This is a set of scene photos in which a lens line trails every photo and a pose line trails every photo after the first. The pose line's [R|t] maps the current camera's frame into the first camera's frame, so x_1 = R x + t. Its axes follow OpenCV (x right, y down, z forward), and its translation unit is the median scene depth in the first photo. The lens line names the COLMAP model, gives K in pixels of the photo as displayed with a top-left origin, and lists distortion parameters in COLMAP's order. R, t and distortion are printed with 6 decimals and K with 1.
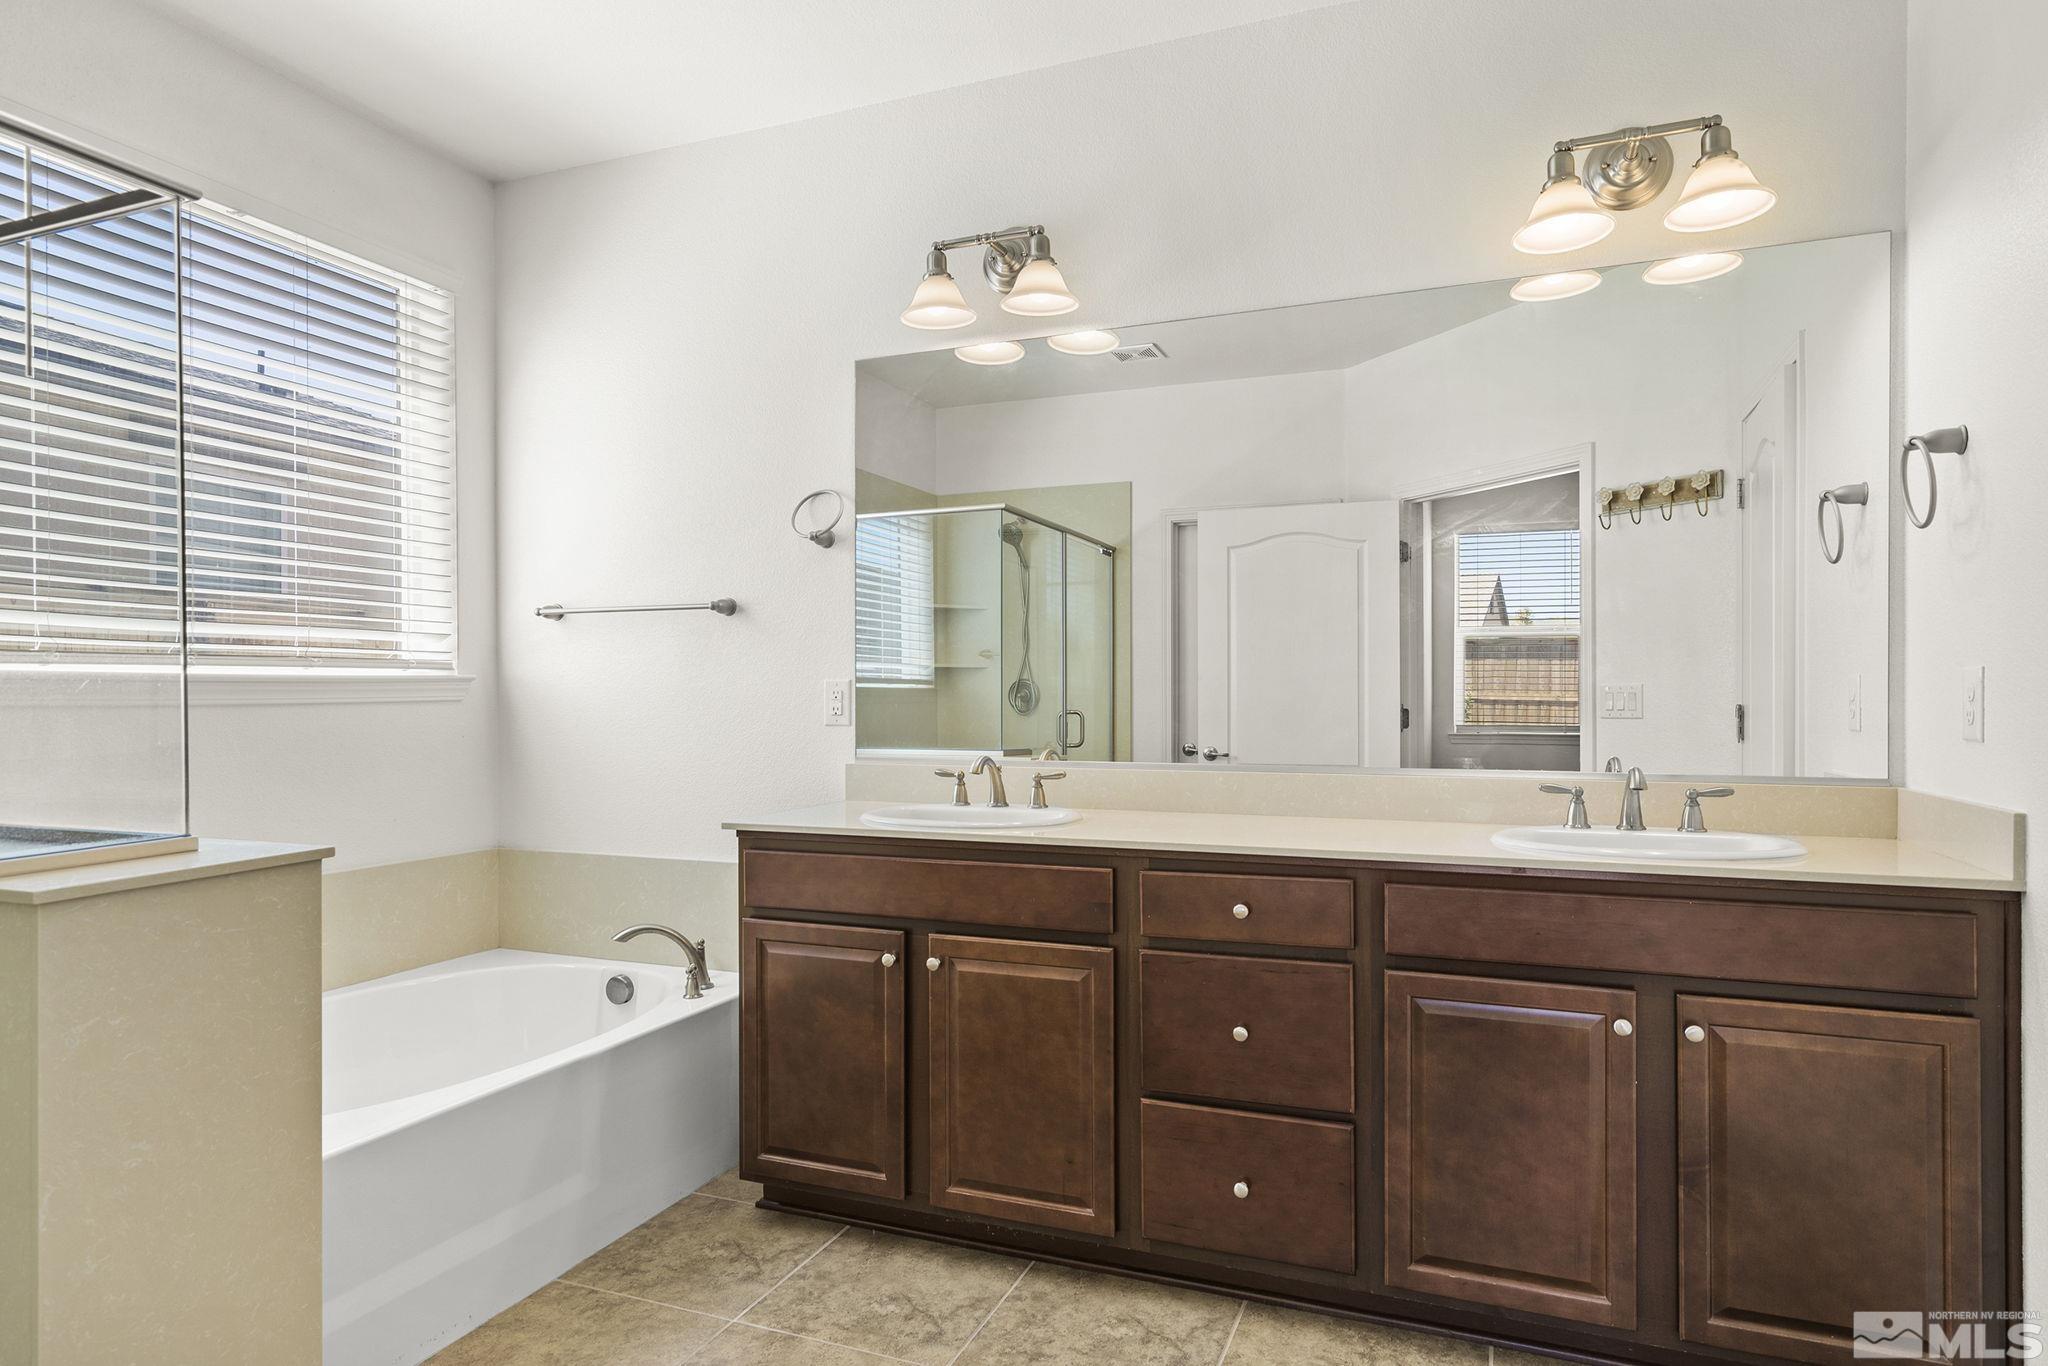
lens RADIAL K [[1148.1, 0, 1022.7], [0, 1148.1, 693.9], [0, 0, 1]] dist [-0.001368, 0.001168]
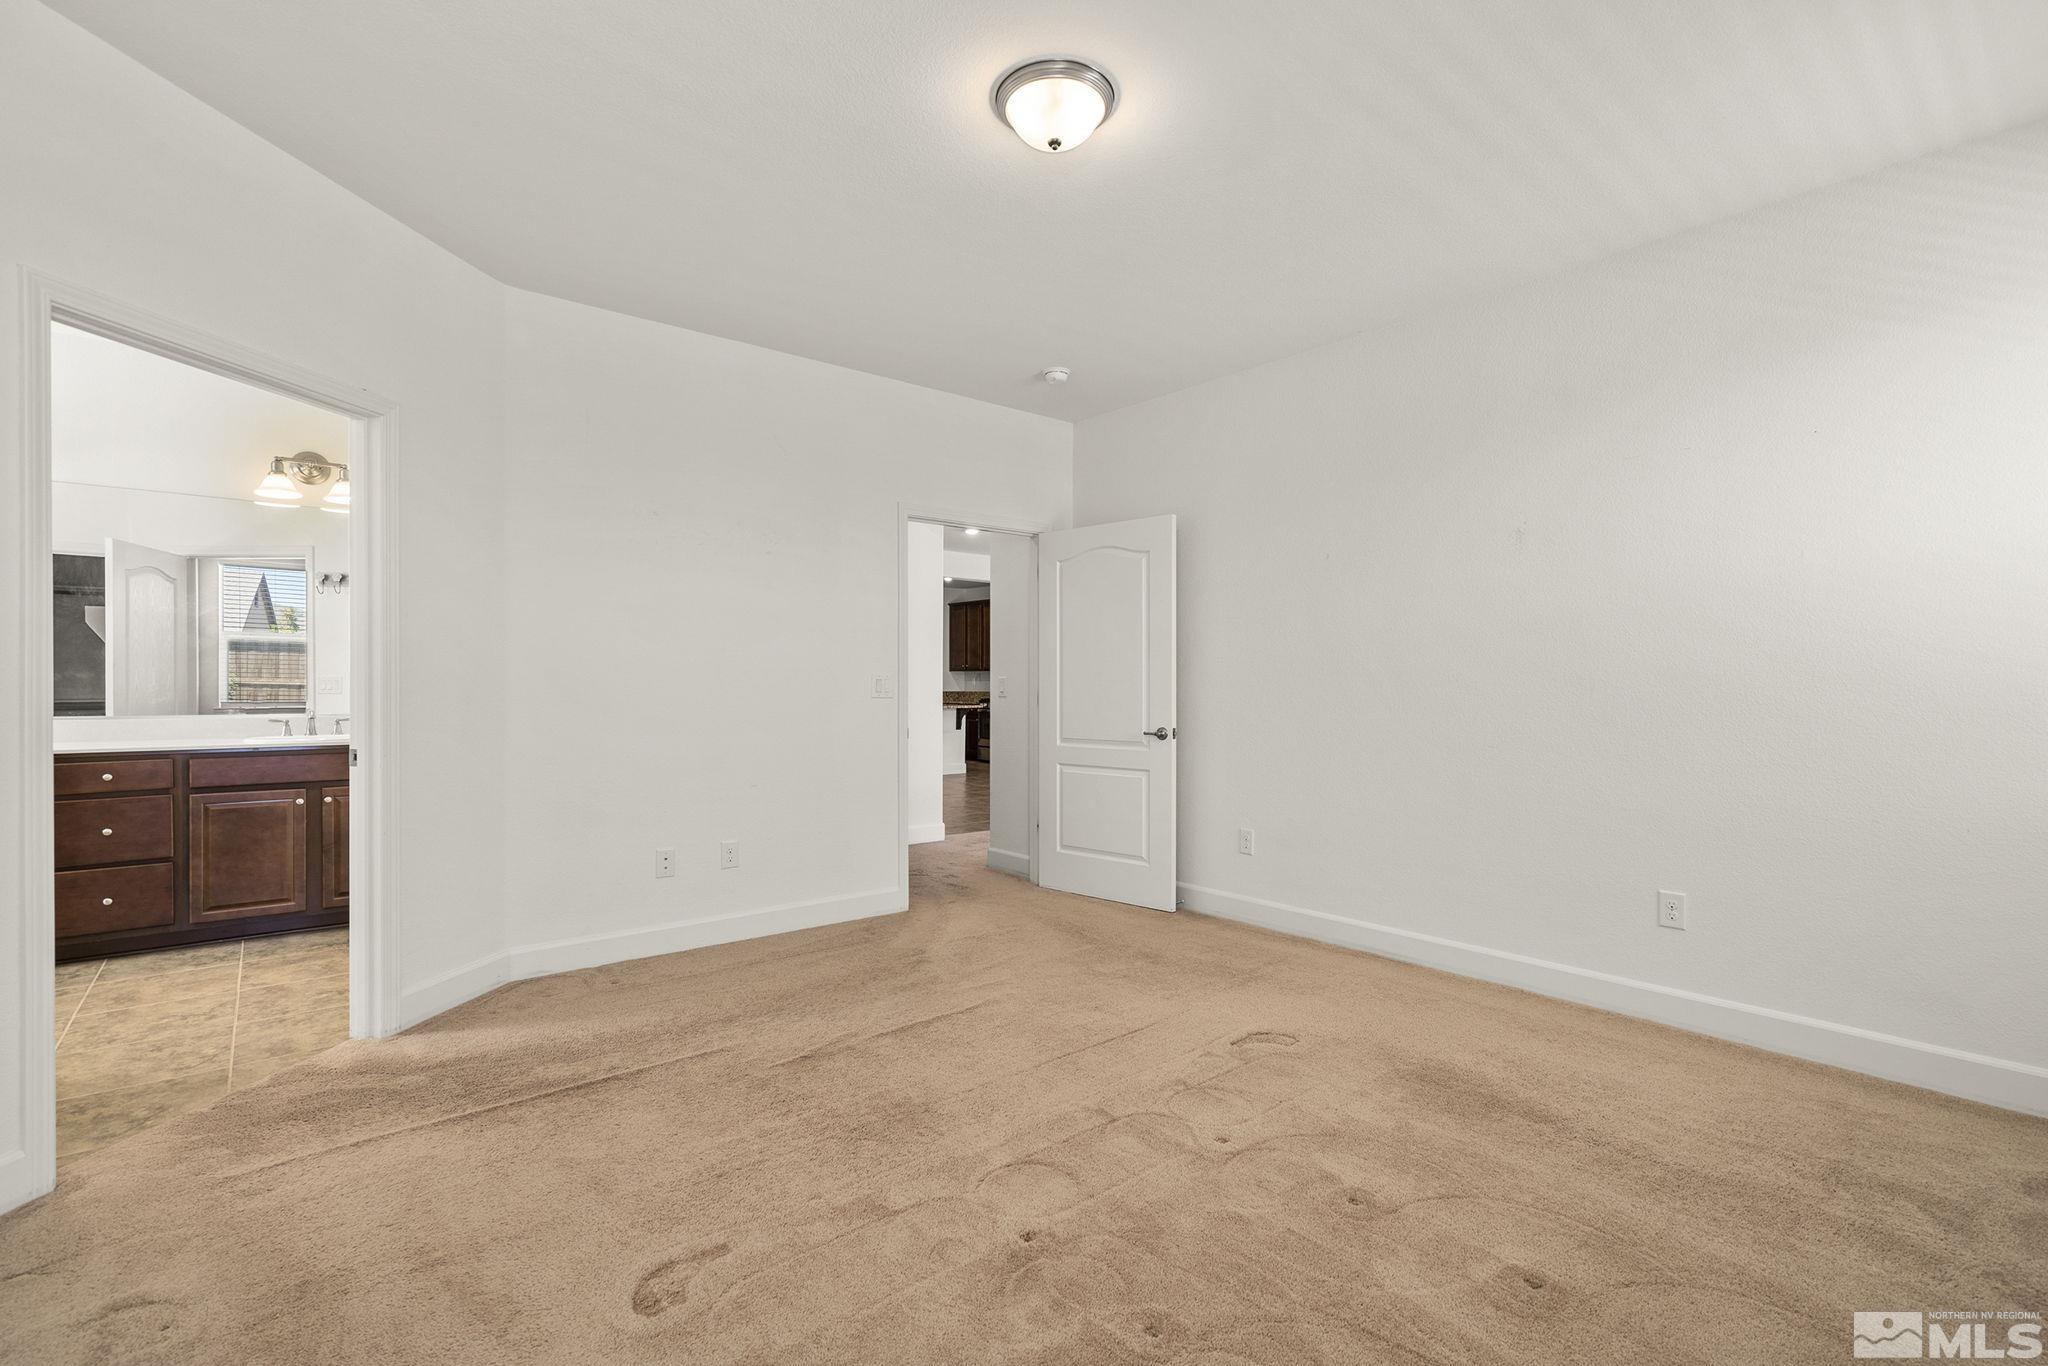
lens RADIAL K [[916.0, 0, 1030.3], [0, 916.0, 687.2], [0, 0, 1]] dist [-0.019040, 0.008889]
pose [[0.460323, -0.004951, 0.887738, -0.560275], [-0.003345, 0.999968, 0.007312, -0.008889], [-0.887745, -0.006335, 0.460292, -1.441813]]
